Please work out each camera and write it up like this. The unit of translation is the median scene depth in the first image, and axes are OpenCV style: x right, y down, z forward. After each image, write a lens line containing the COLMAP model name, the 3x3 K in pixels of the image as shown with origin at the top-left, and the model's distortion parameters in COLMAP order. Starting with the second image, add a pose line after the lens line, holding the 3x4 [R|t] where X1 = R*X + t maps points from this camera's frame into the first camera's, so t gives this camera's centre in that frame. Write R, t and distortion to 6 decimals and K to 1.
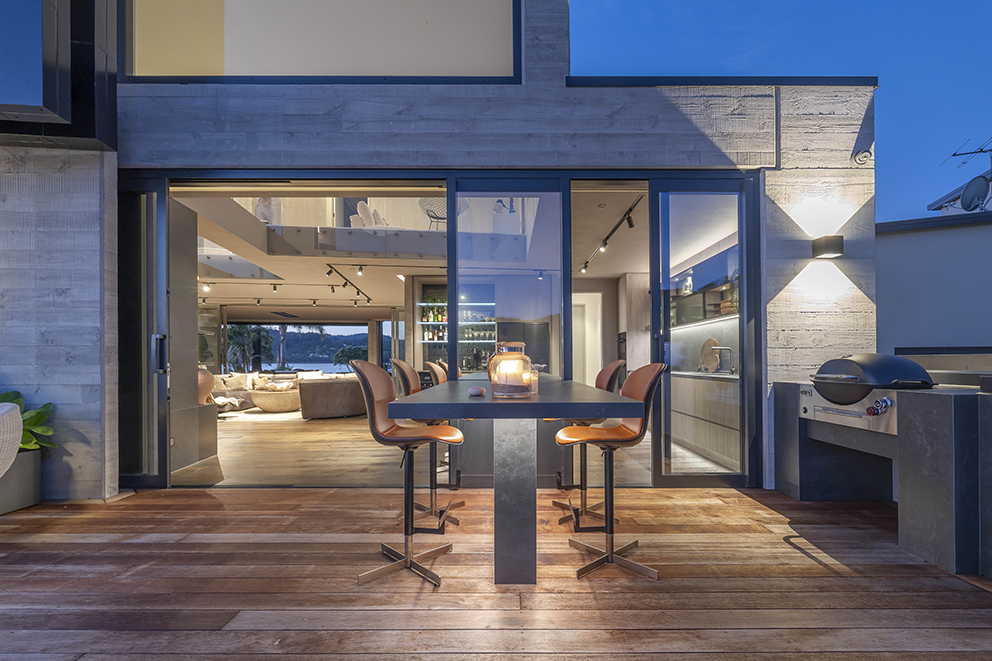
lens RADIAL K [[450.6, 0, 499.6], [0, 450.6, 359.7], [0, 0, 1]] dist [-0.004444, 0.000554]
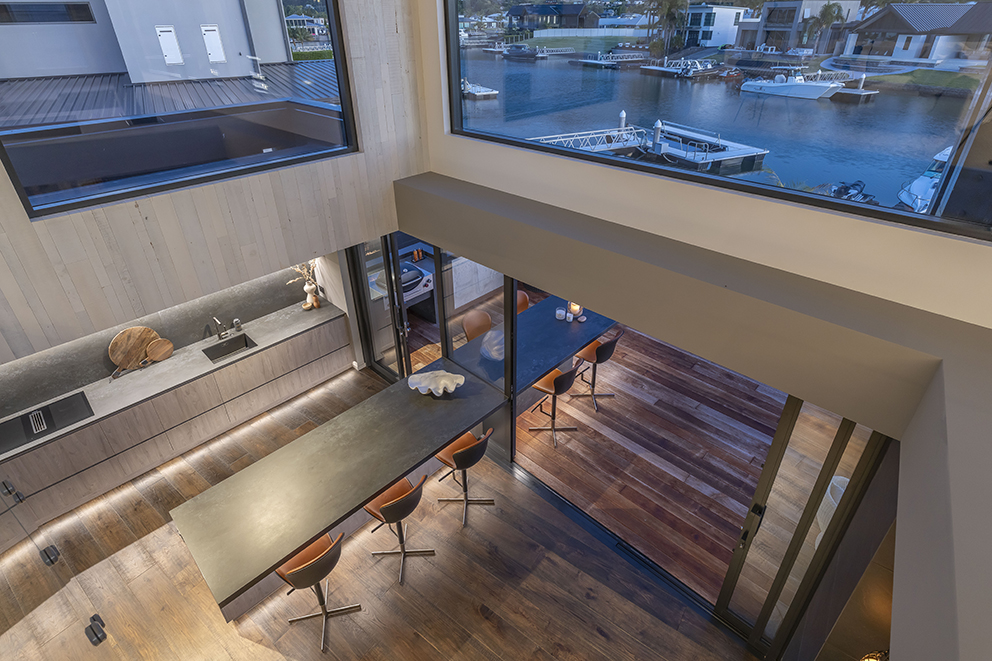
lens RADIAL K [[497.7, 0, 498.0], [0, 497.7, 285.8], [0, 0, 1]] dist [0.000242, -0.000643]
pose [[-0.725568, -0.325701, 0.606192, -0.546686], [0.004347, 0.878714, 0.477328, -0.586550], [-0.688136, 0.348970, -0.636152, 1.229169]]
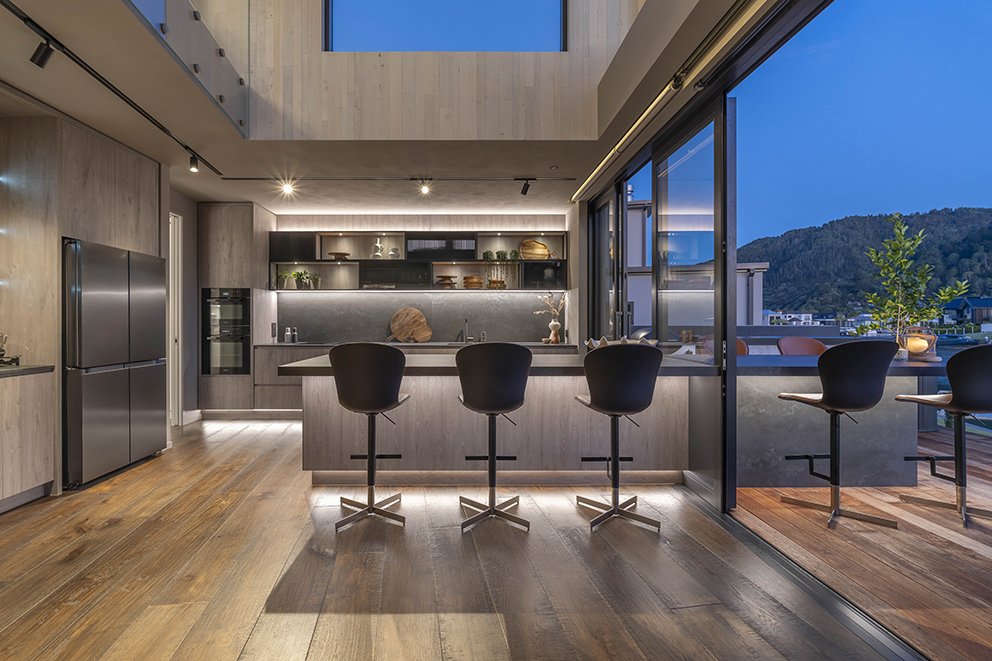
lens RADIAL K [[450.6, 0, 473.9], [0, 450.6, 325.1], [0, 0, 1]] dist [-0.004444, 0.000554]
pose [[-0.020640, -0.006558, 0.999765, -0.586731], [-0.005952, 0.999962, 0.006436, -0.018095], [-0.999769, -0.005818, -0.020678, 0.999500]]
